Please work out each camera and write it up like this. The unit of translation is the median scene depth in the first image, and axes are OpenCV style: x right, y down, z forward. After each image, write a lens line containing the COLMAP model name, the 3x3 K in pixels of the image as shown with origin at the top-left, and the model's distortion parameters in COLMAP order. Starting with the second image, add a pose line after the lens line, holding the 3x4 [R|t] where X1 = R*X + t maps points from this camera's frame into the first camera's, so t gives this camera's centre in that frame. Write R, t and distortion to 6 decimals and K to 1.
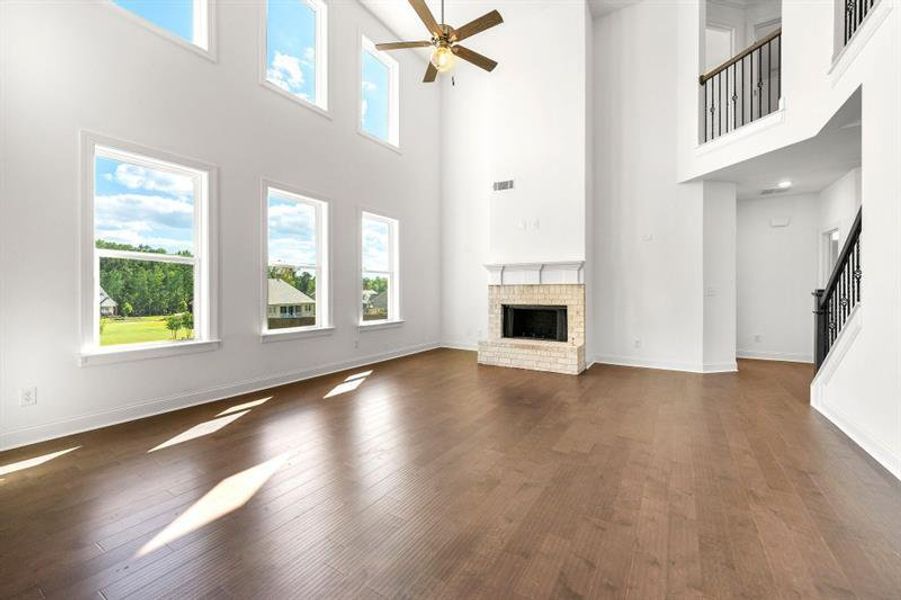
lens RADIAL K [[364.7, 0, 451.3], [0, 364.7, 295.3], [0, 0, 1]] dist [-0.003298, -0.000422]
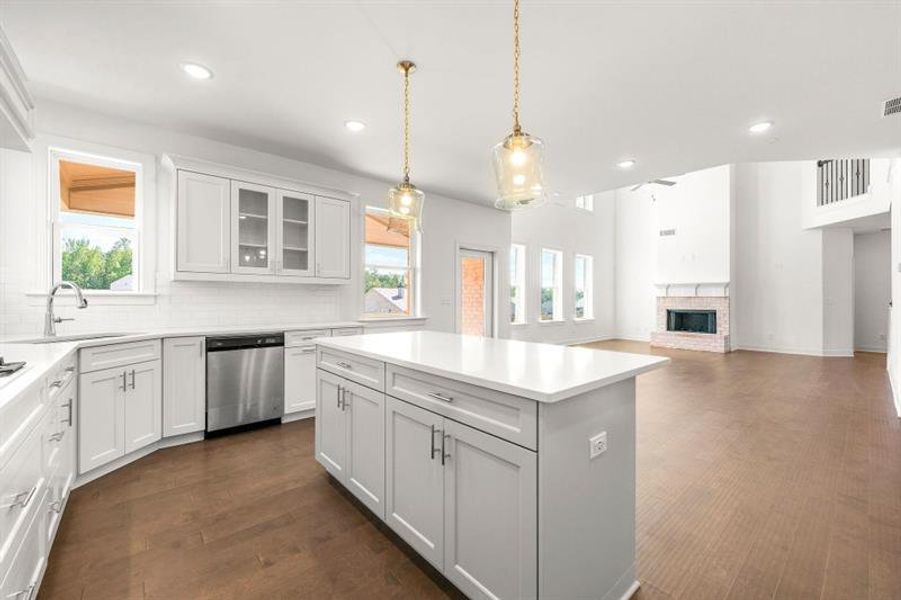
lens RADIAL K [[364.7, 0, 448.7], [0, 364.7, 299.1], [0, 0, 1]] dist [-0.003298, -0.000422]
pose [[0.954325, 0.001843, -0.298765, -0.304508], [-0.003960, 0.999971, -0.006479, -0.005270], [0.298744, 0.007366, 0.954305, -0.815131]]
